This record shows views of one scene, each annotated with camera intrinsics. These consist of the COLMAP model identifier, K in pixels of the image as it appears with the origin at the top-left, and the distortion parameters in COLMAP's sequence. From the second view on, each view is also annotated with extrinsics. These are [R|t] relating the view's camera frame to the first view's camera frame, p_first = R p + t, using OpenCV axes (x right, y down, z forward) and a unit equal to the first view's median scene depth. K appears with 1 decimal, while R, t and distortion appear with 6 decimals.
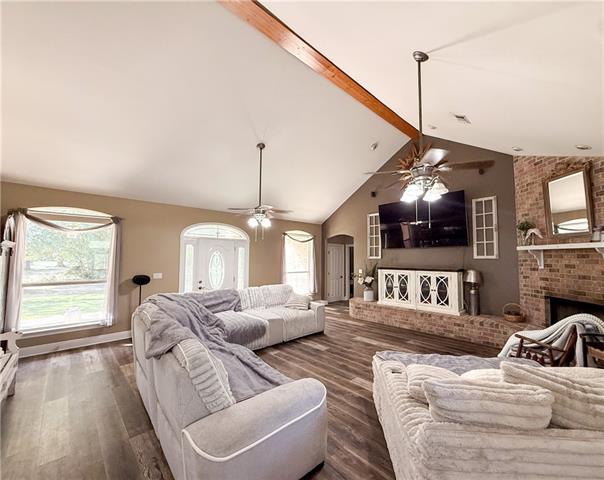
lens RADIAL K [[271.1, 0, 301.5], [0, 271.1, 234.2], [0, 0, 1]] dist [0.001453, 0.000188]
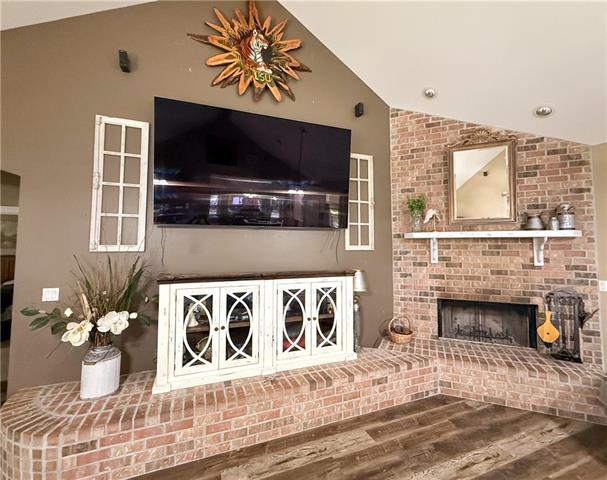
lens RADIAL K [[272.5, 0, 303.0], [0, 272.5, 234.2], [0, 0, 1]] dist [0.001453, 0.000188]
pose [[0.330773, 0.045377, 0.942619, 0.037771], [-0.082415, 0.996416, -0.019046, 0.078860], [-0.940105, -0.071386, 0.333327, 0.947933]]
